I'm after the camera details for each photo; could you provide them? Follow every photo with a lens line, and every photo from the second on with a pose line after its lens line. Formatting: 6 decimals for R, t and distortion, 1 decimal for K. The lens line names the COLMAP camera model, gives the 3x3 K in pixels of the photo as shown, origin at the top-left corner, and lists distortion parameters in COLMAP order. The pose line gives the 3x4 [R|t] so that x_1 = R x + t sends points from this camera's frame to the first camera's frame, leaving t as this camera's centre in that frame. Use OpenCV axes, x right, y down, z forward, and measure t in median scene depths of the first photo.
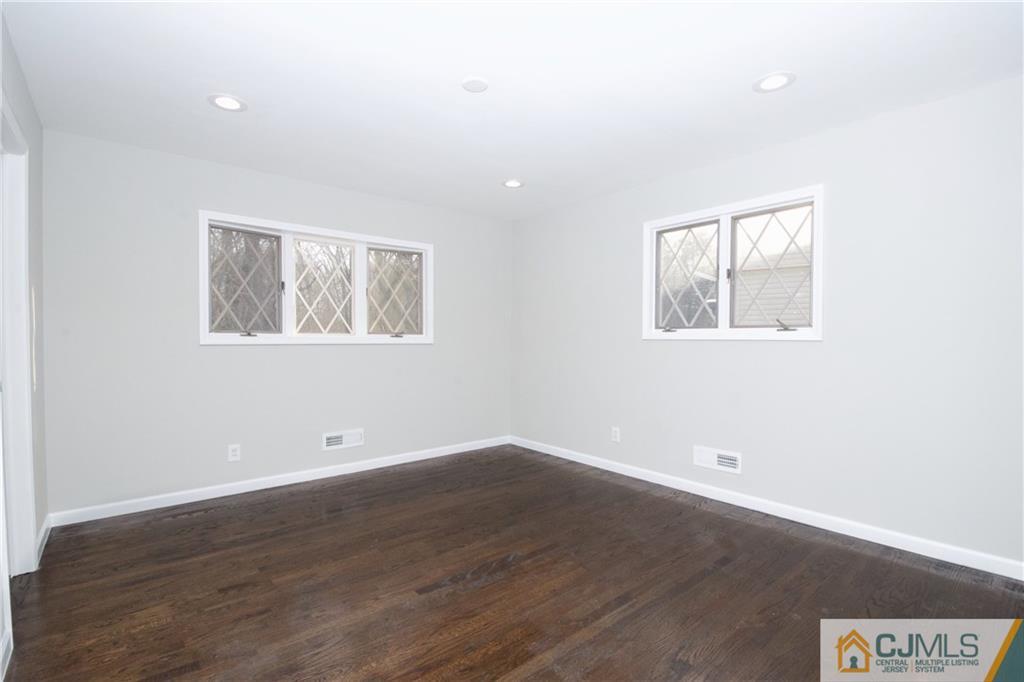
lens RADIAL K [[470.7, 0, 512.4], [0, 470.7, 346.2], [0, 0, 1]] dist [-0.000148, -0.000654]
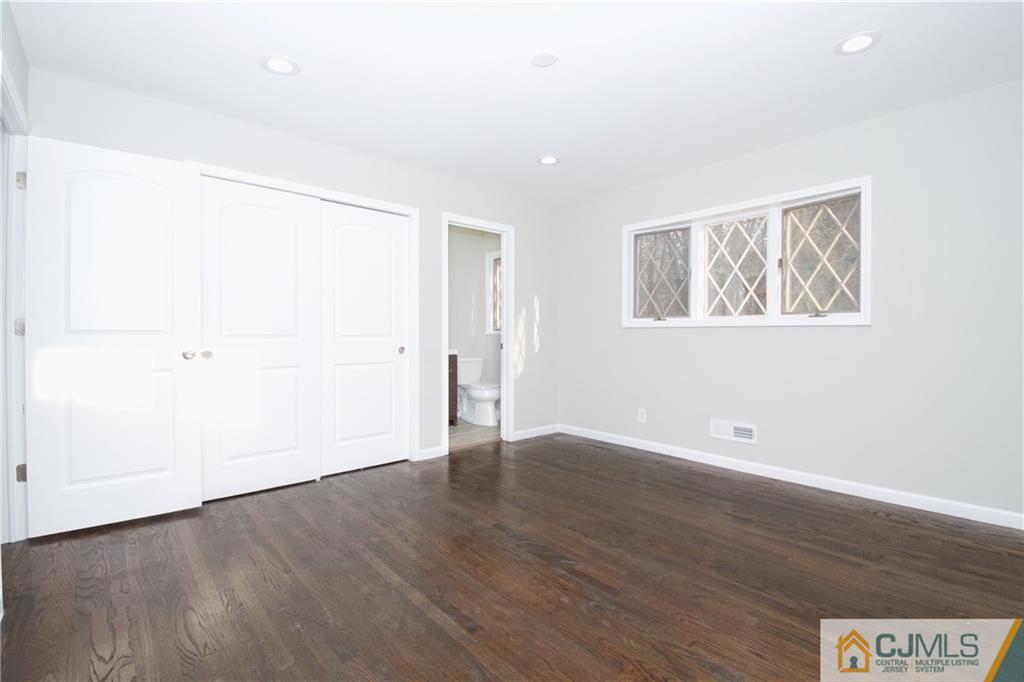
lens RADIAL K [[472.9, 0, 506.2], [0, 472.9, 325.2], [0, 0, 1]] dist [0.003543, -0.000138]
pose [[0.008009, -0.018557, -0.999796, 0.623048], [-0.016711, 0.999686, -0.018688, 0.019930], [0.999828, 0.016857, 0.007696, 0.614355]]
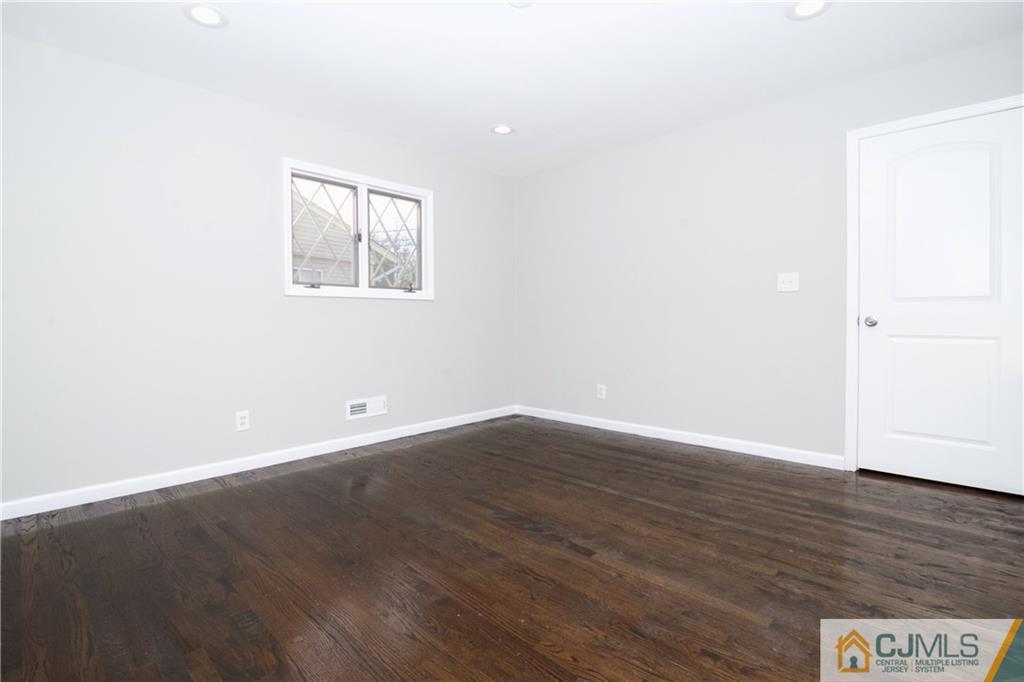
lens RADIAL K [[472.9, 0, 506.2], [0, 472.9, 325.2], [0, 0, 1]] dist [0.003543, -0.000138]
pose [[-0.089914, -0.009435, 0.995905, -0.656679], [0.026796, 0.999570, 0.011889, 0.043058], [-0.995589, 0.027755, -0.089623, 0.749501]]
